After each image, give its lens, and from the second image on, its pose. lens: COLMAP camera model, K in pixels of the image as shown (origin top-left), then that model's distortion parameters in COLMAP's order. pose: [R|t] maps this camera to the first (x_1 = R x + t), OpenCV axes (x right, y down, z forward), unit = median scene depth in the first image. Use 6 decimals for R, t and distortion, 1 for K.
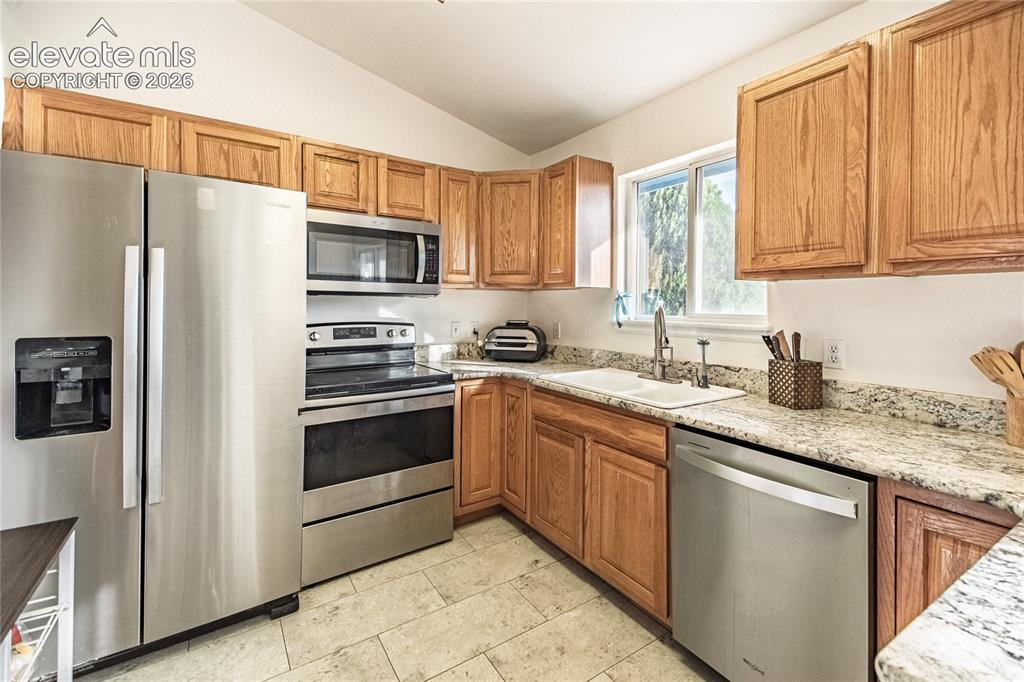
lens RADIAL K [[470.1, 0, 541.9], [0, 470.1, 338.1], [0, 0, 1]] dist [-0.000180, -0.000018]
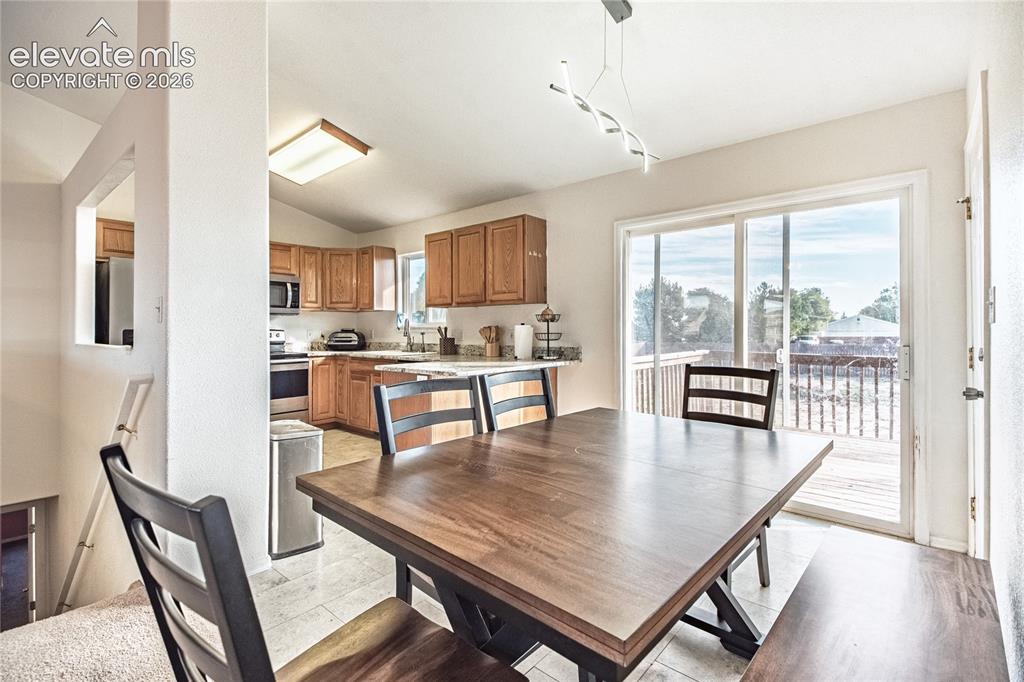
lens RADIAL K [[470.1, 0, 541.9], [0, 470.1, 338.1], [0, 0, 1]] dist [-0.000180, -0.000018]
pose [[0.964504, -0.014257, 0.263681, 0.220219], [0.026056, 0.998807, -0.041304, 0.107842], [-0.262778, 0.046709, 0.963725, -1.068922]]
